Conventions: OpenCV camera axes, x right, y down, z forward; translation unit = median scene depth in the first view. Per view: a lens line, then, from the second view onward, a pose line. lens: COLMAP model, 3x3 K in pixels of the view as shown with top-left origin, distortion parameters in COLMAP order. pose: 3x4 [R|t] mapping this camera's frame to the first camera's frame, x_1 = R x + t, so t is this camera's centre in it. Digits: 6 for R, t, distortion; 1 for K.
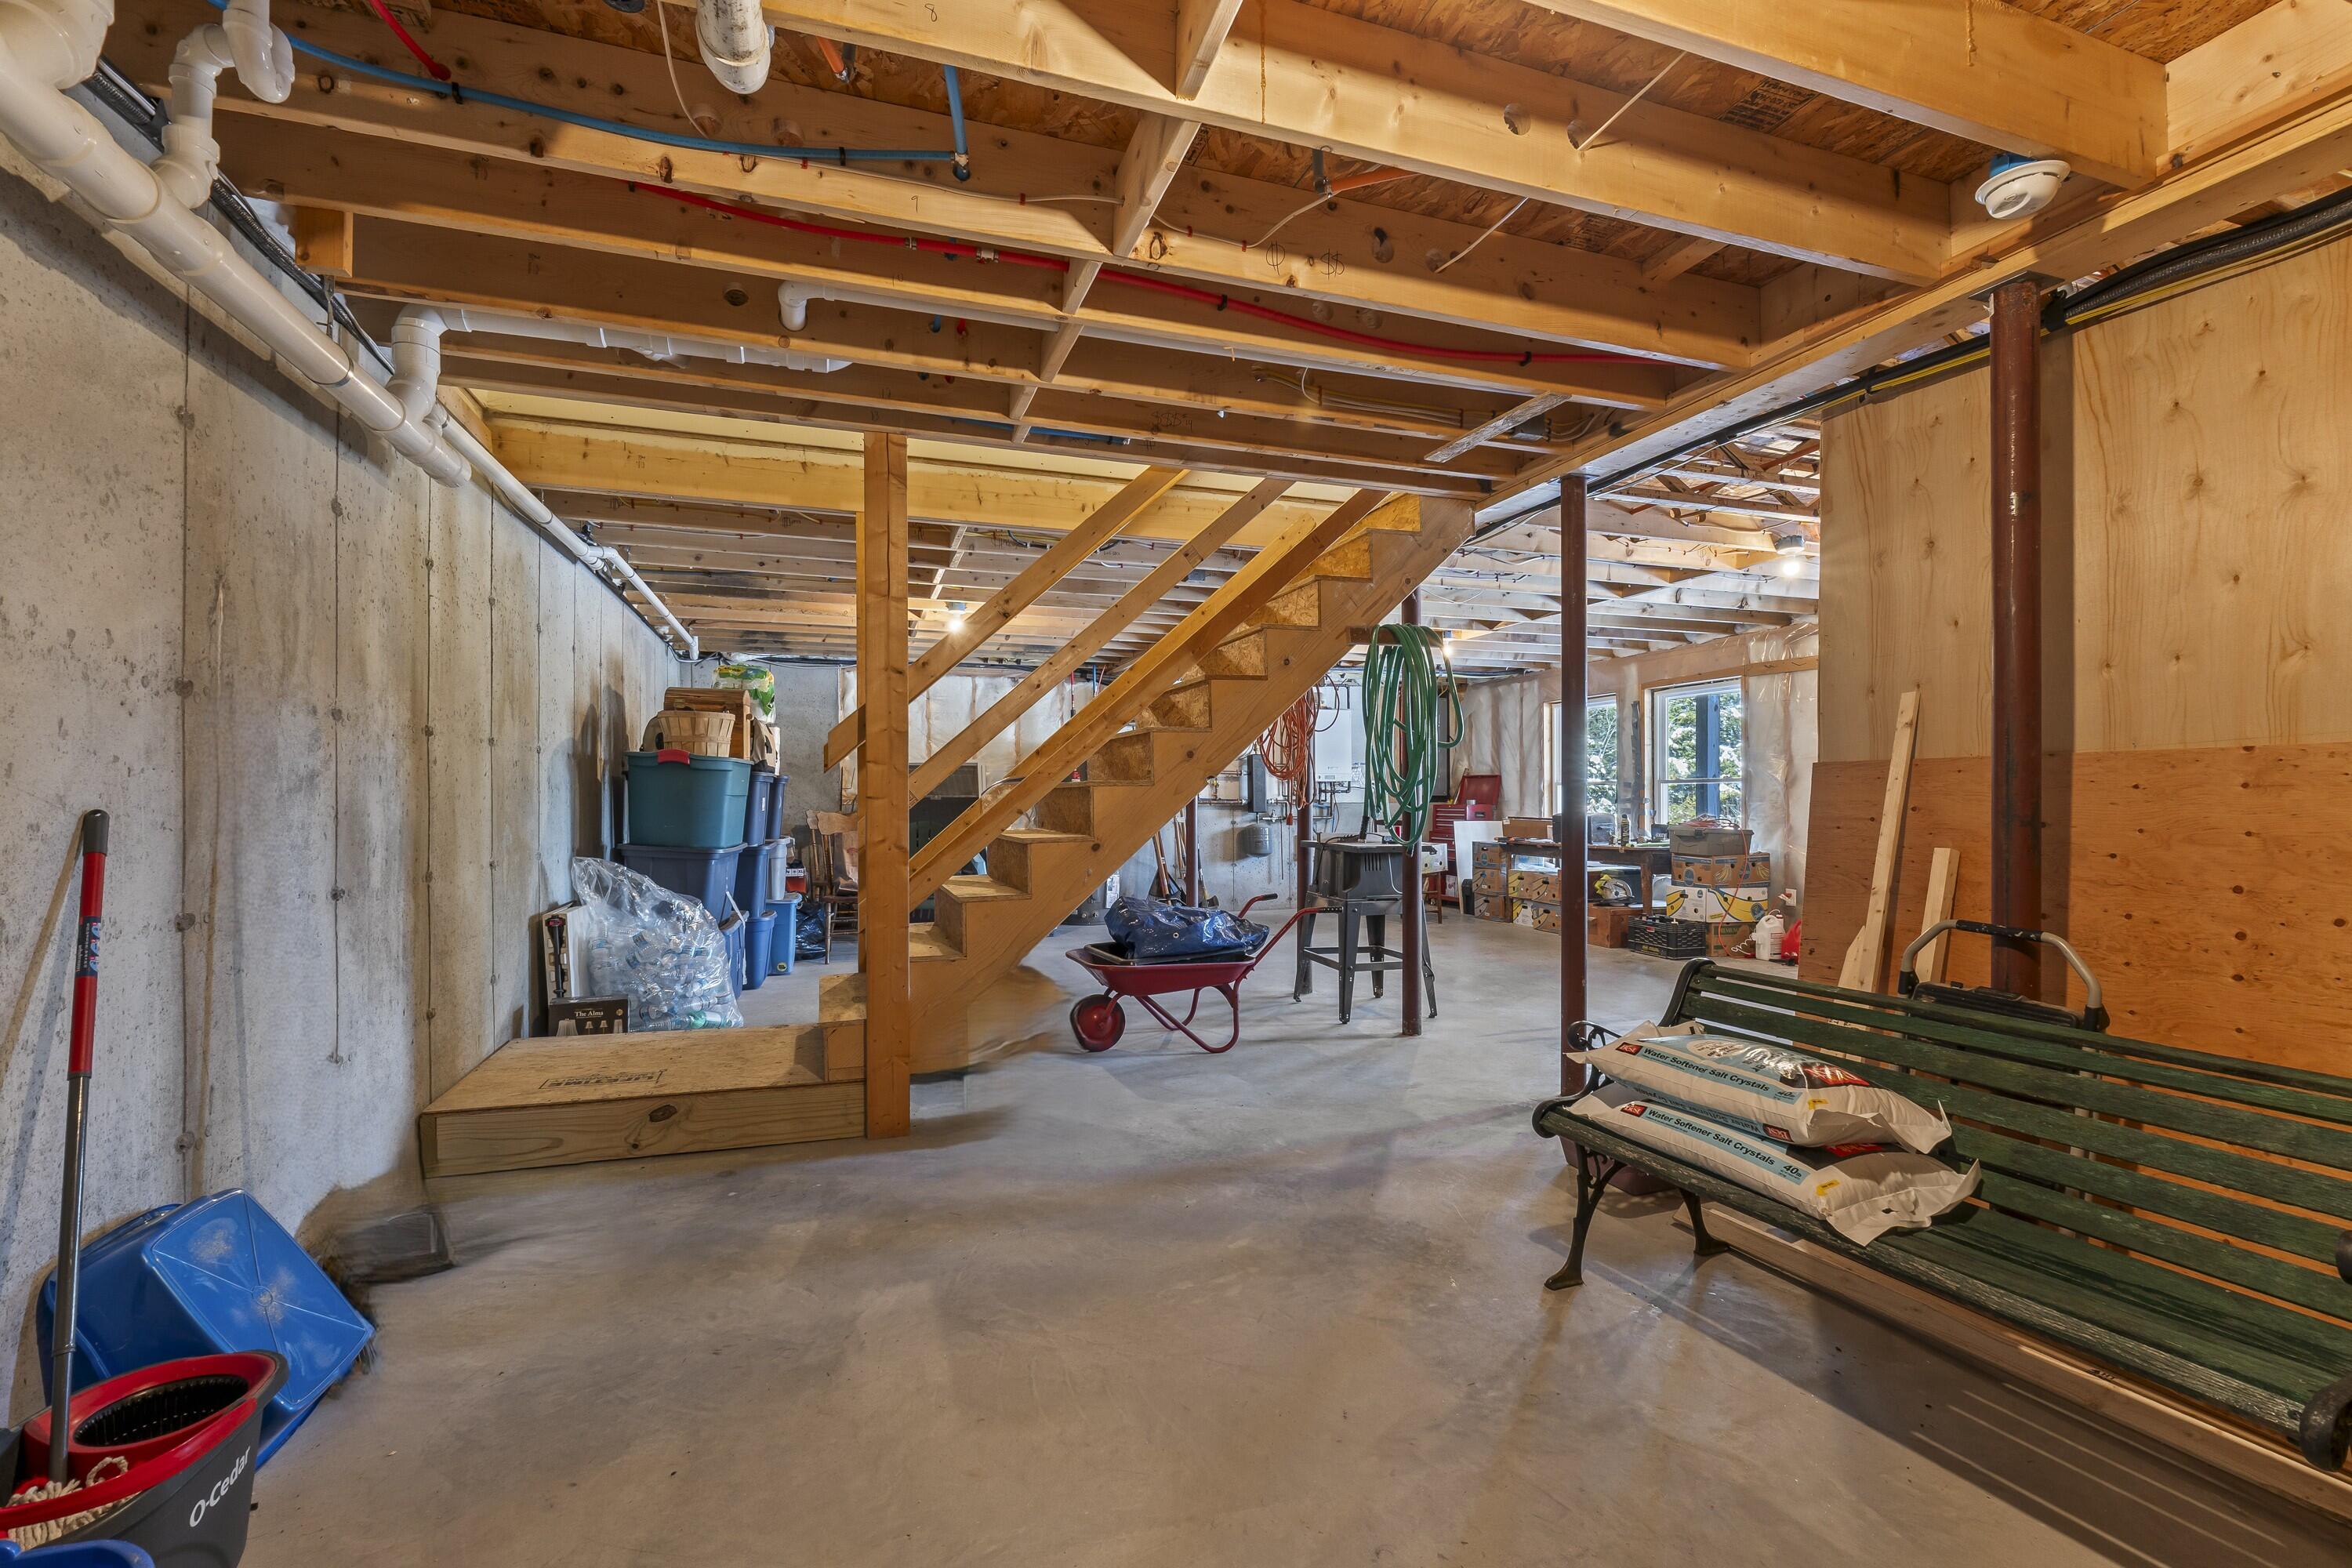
lens RADIAL K [[992.2, 0, 1164.7], [0, 992.2, 799.5], [0, 0, 1]] dist [-0.009456, 0.000711]
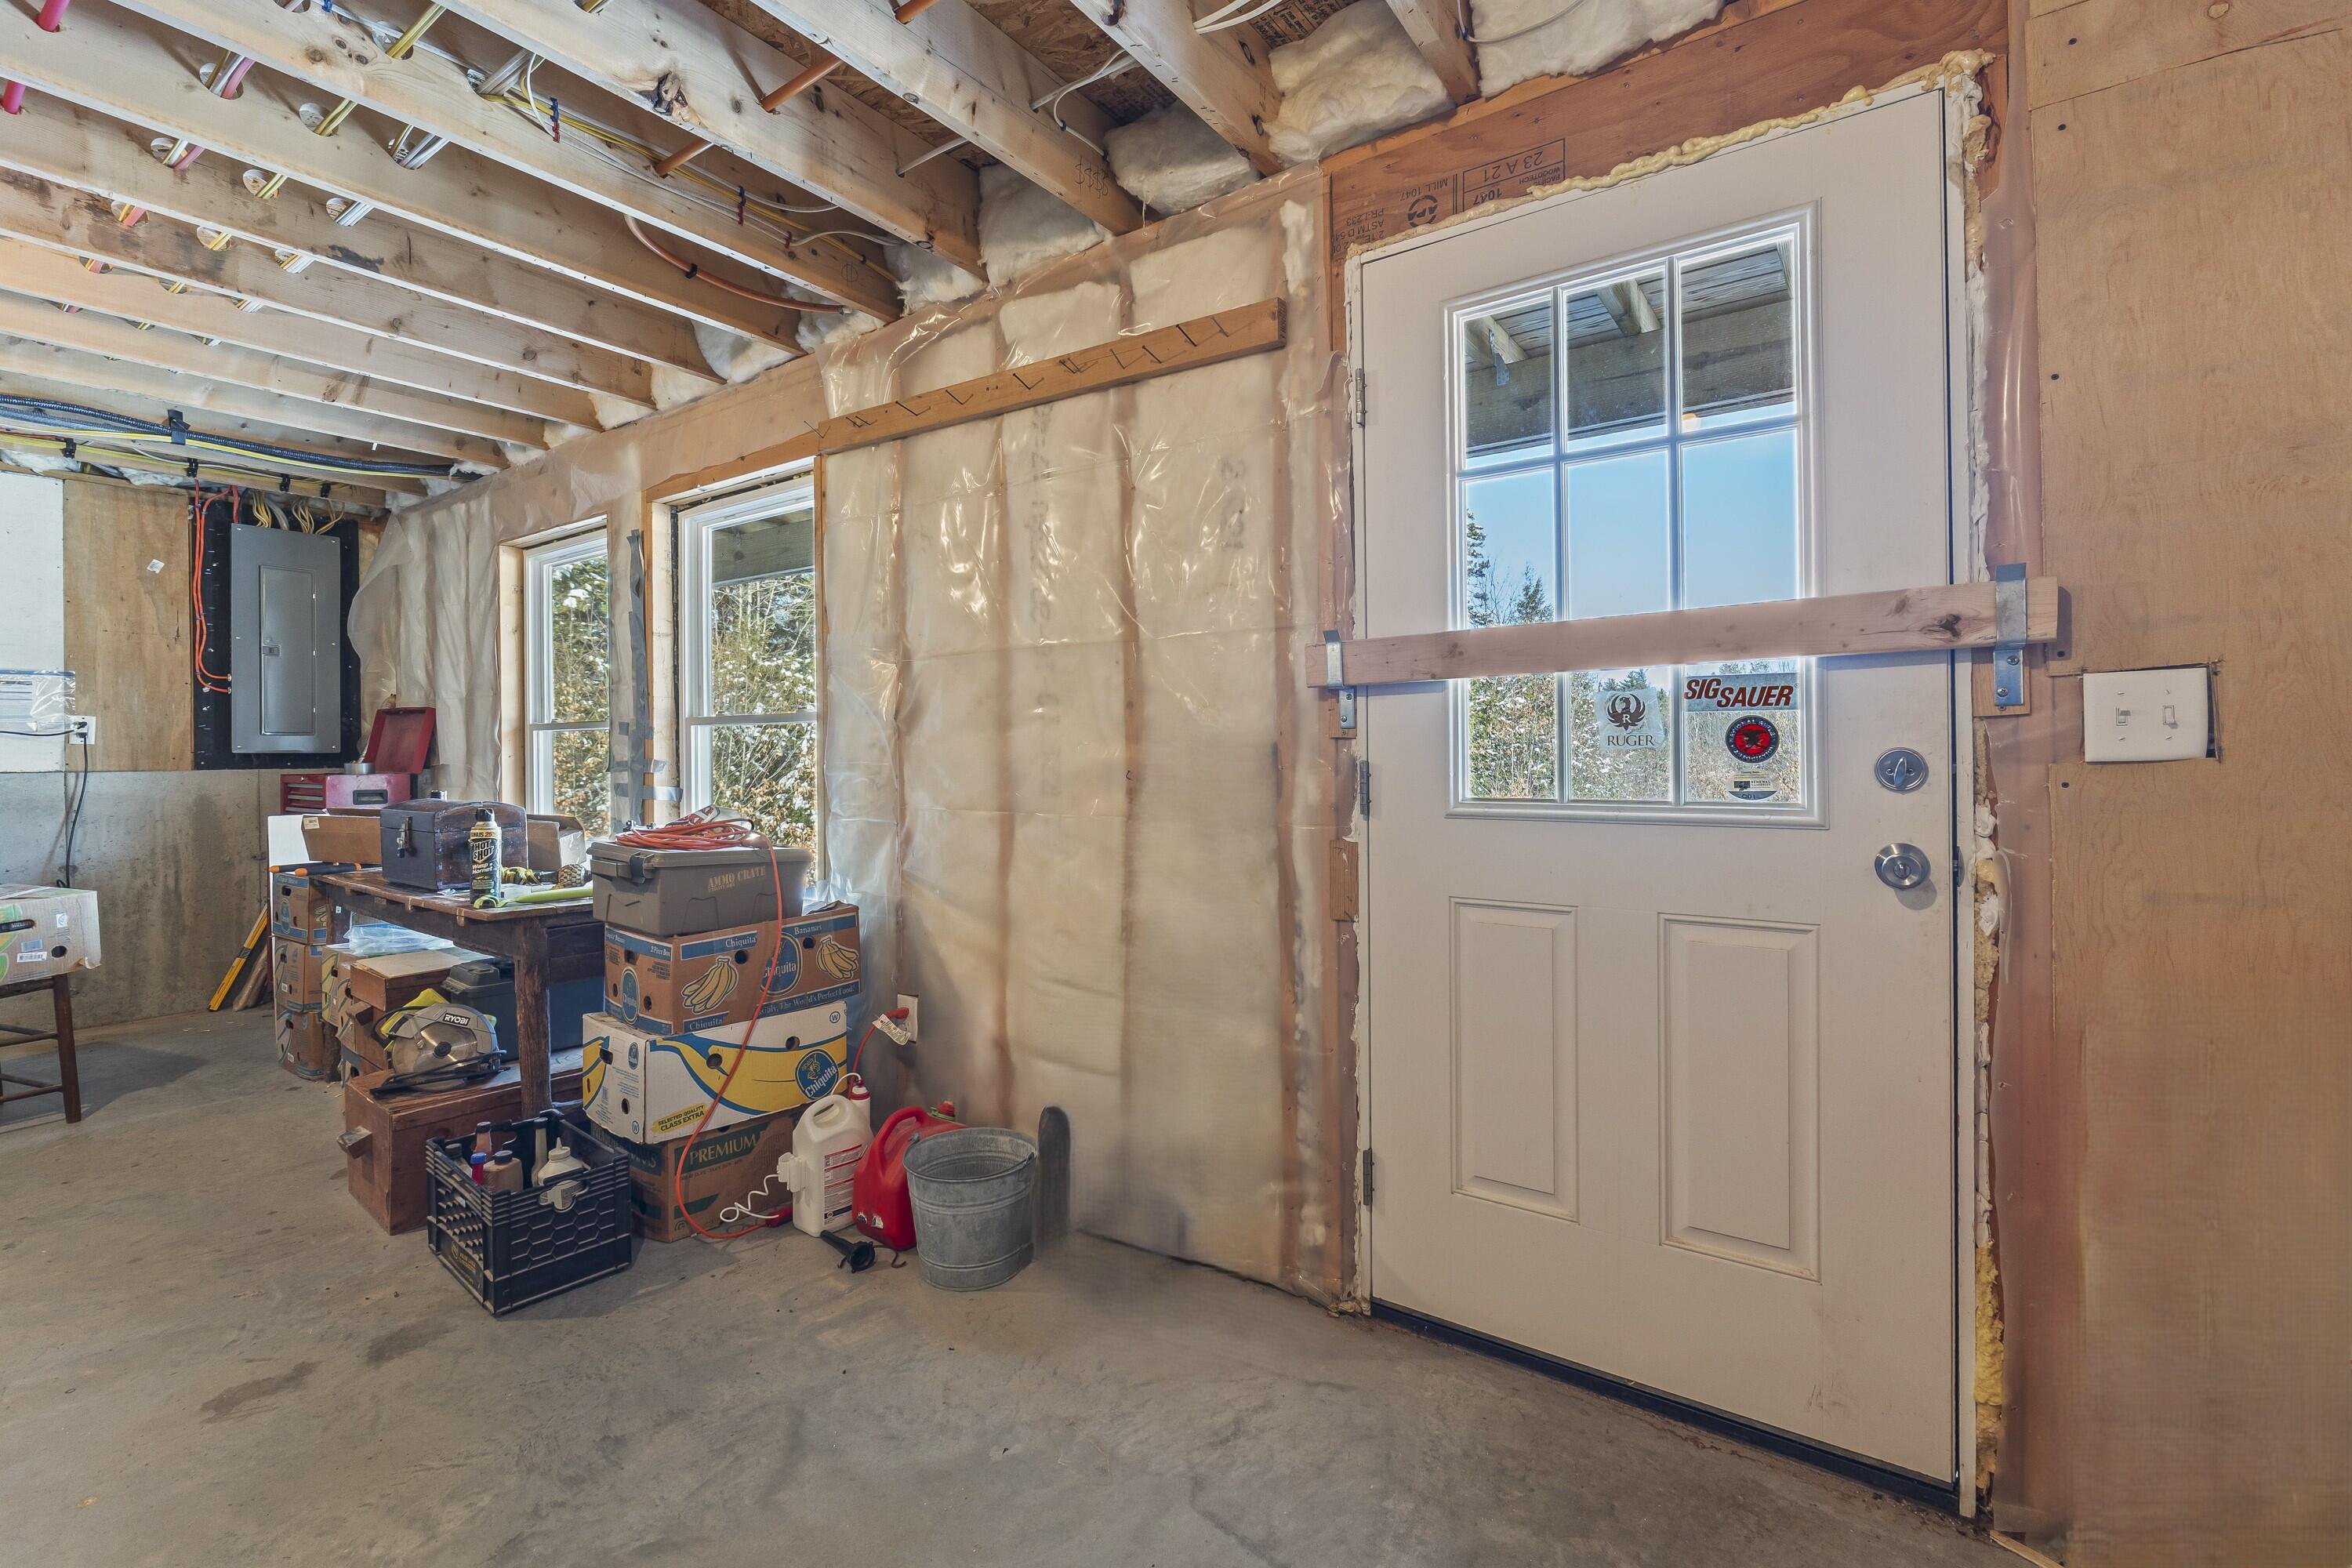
lens RADIAL K [[992.2, 0, 1174.6], [0, 992.2, 761.2], [0, 0, 1]] dist [-0.009456, 0.000711]
pose [[0.794406, -0.009221, 0.607317, 0.474105], [0.006129, 0.999956, 0.007166, -0.002782], [-0.607356, -0.001971, 0.794427, 0.619023]]
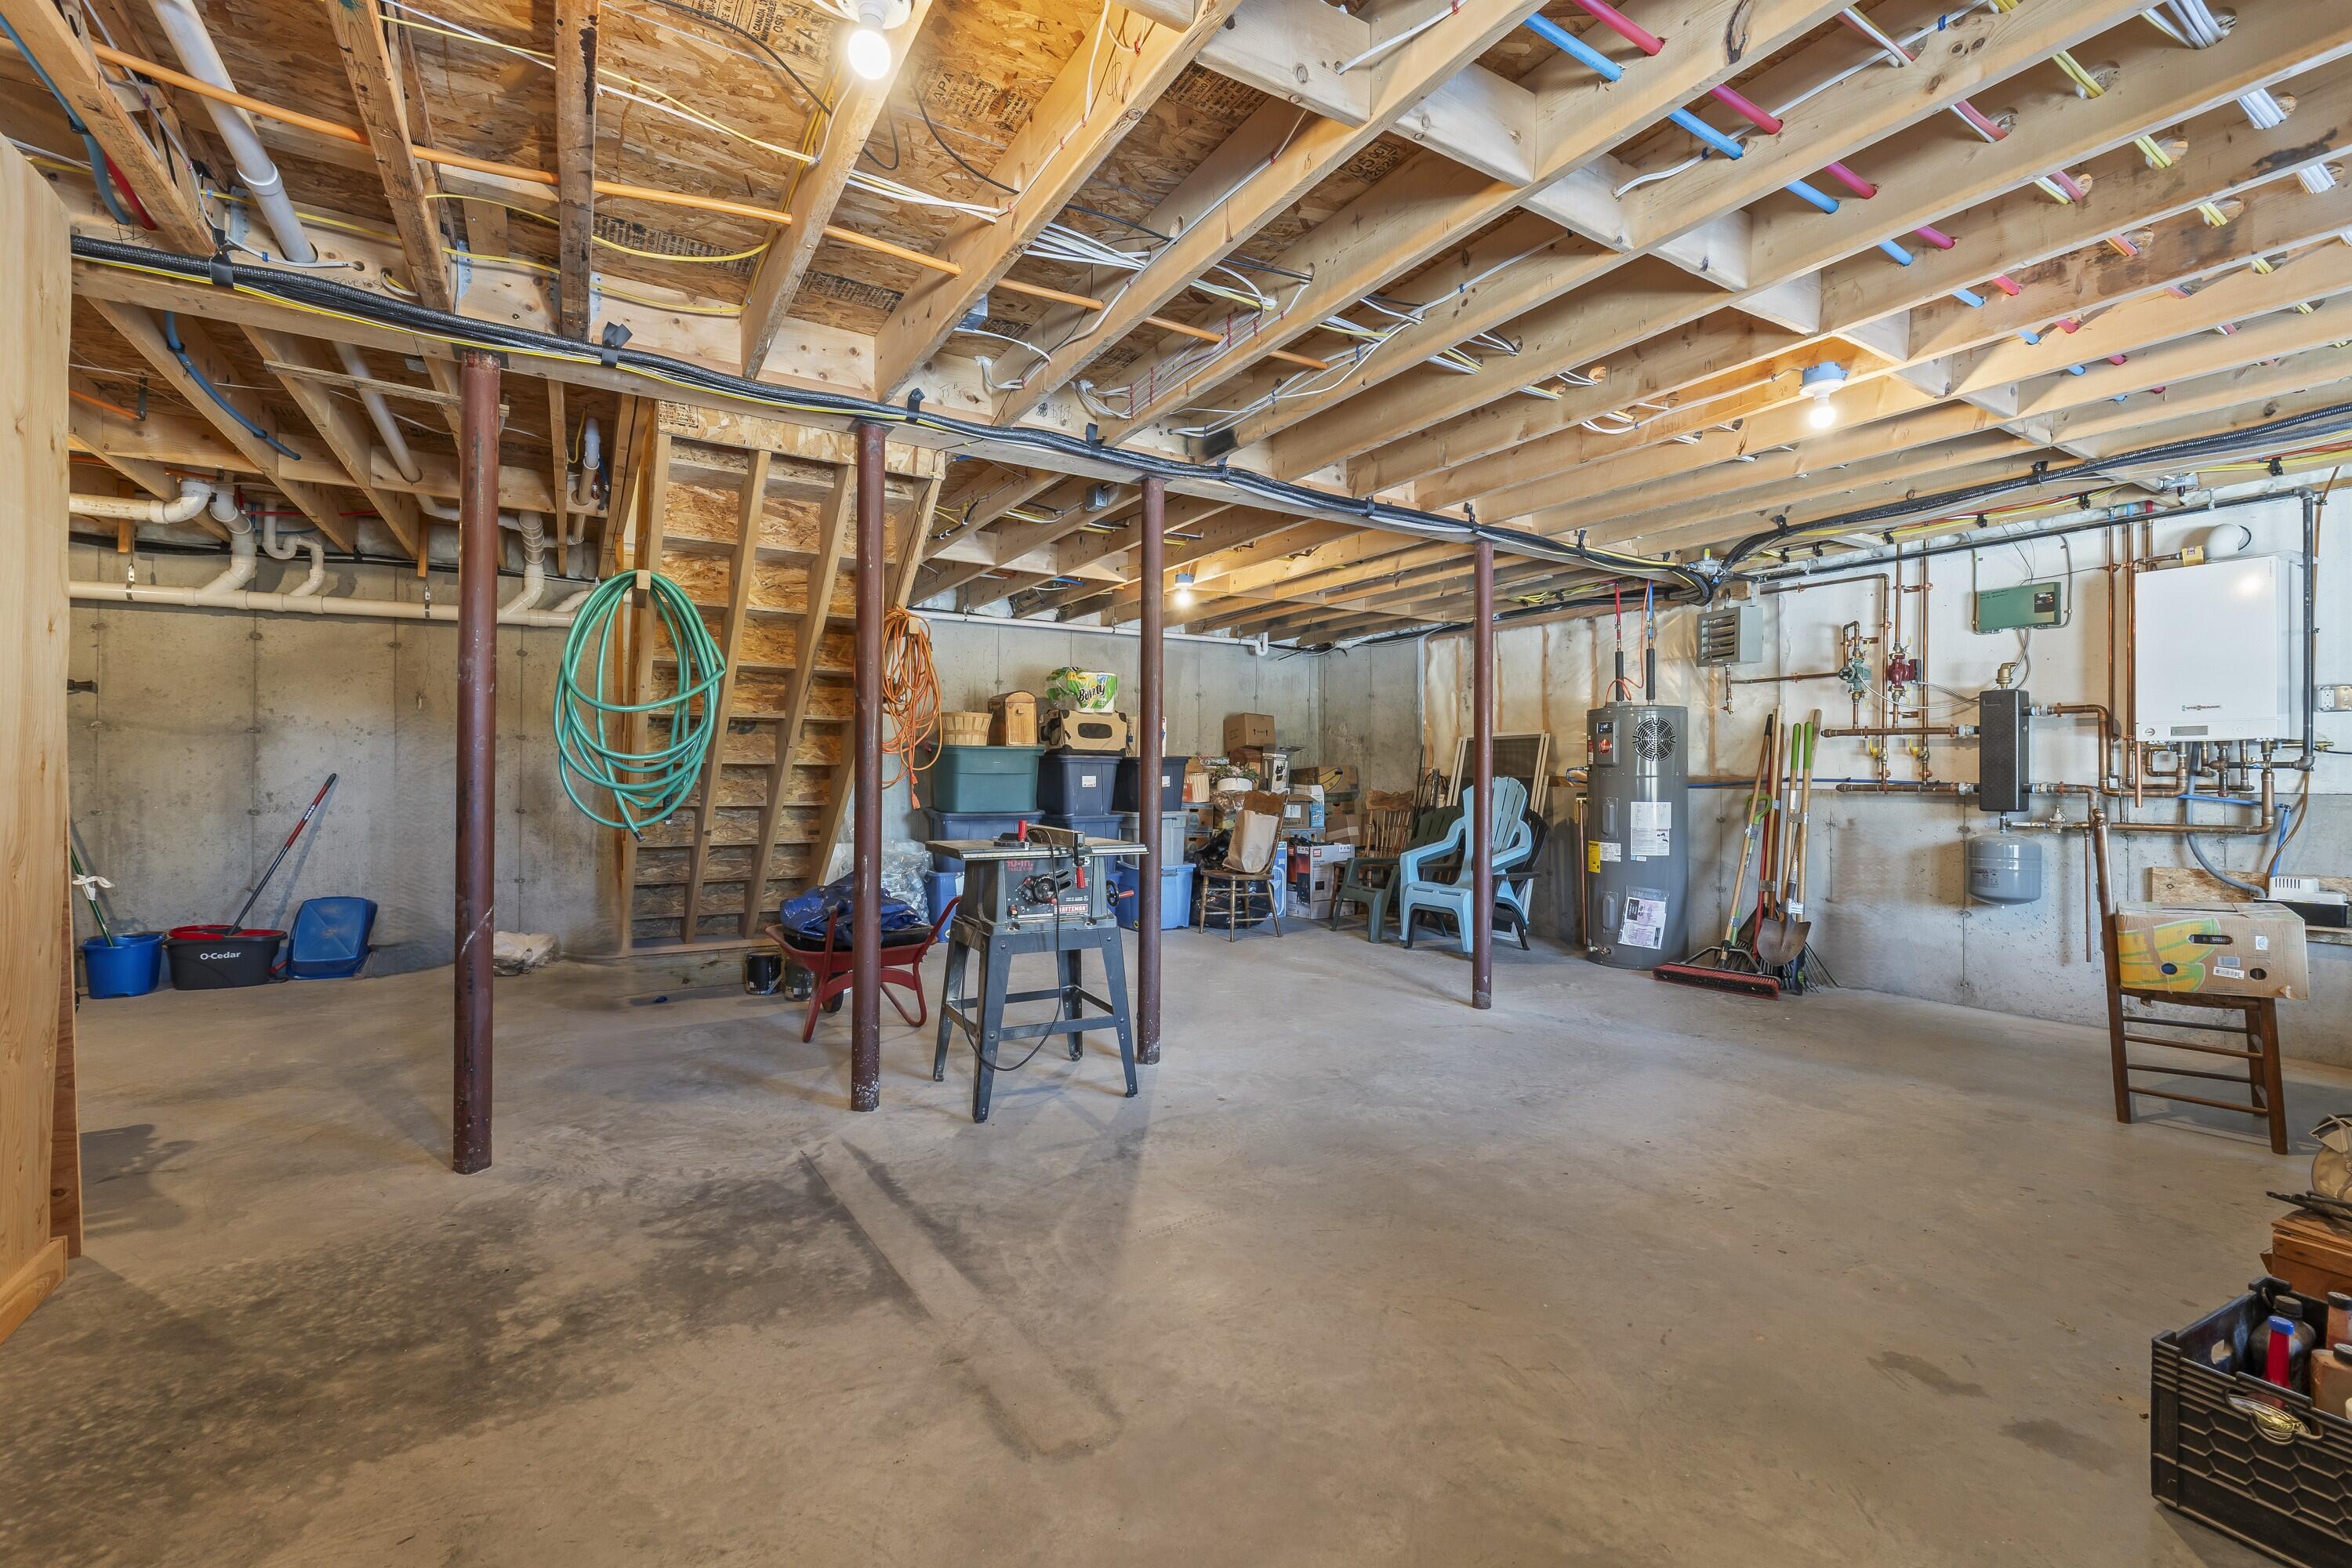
lens RADIAL K [[992.2, 0, 1165.8], [0, 992.2, 779.8], [0, 0, 1]] dist [-0.009456, 0.000711]
pose [[0.232912, 0.003807, -0.972490, 0.679062], [-0.005970, 0.999979, 0.002485, -0.001494], [0.972479, 0.005227, 0.232930, 0.710360]]
